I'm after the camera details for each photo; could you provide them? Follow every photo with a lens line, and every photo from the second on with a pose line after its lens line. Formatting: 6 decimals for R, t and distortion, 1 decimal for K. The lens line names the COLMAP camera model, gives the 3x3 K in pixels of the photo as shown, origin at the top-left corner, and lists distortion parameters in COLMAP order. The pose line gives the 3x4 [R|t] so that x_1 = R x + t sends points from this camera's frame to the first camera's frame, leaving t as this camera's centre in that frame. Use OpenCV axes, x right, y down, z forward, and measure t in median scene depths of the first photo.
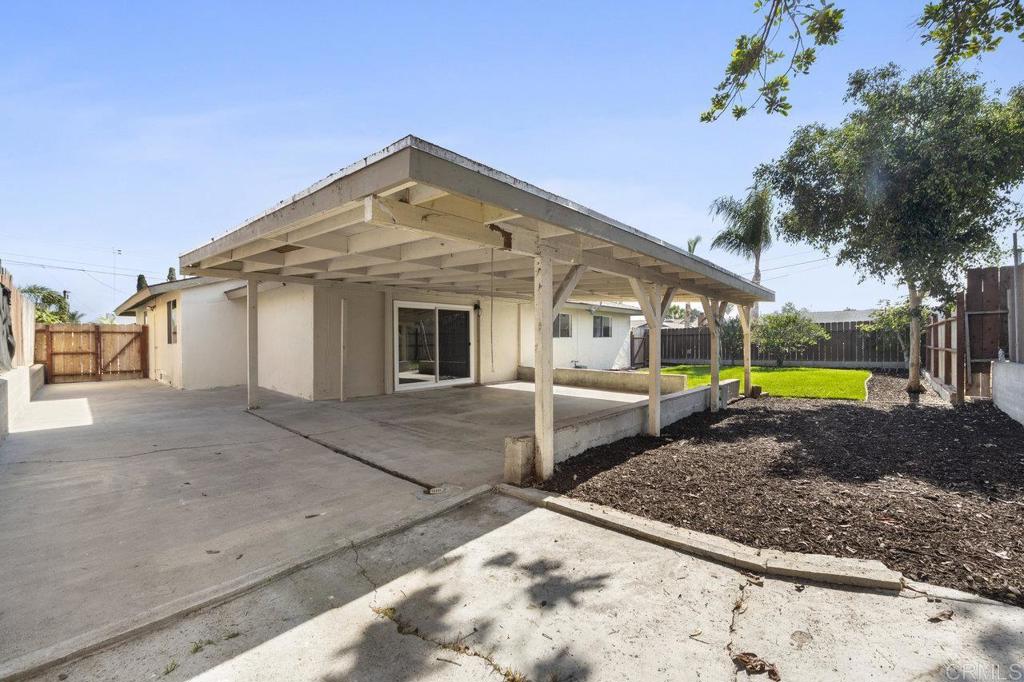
lens RADIAL K [[408.0, 0, 509.5], [0, 408.0, 340.1], [0, 0, 1]] dist [-0.010589, -0.000119]
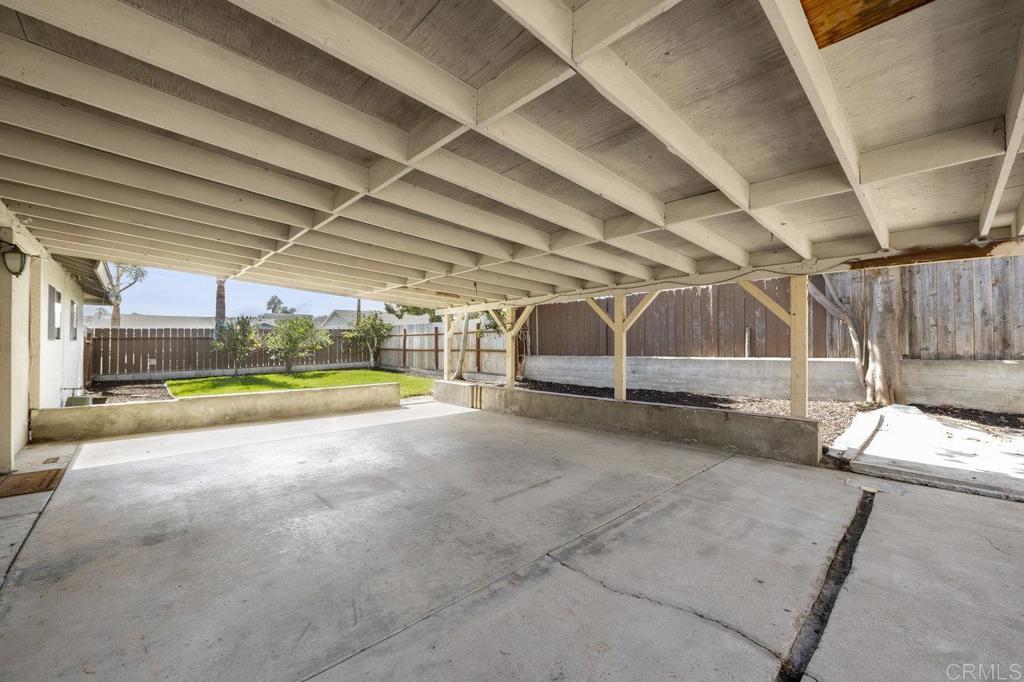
lens RADIAL K [[408.0, 0, 509.5], [0, 408.0, 340.1], [0, 0, 1]] dist [-0.010589, -0.000119]
pose [[0.070003, 0.012707, 0.997466, -0.293485], [0.000885, 0.999918, -0.012800, 0.001958], [-0.997546, 0.001779, 0.069986, 0.428015]]
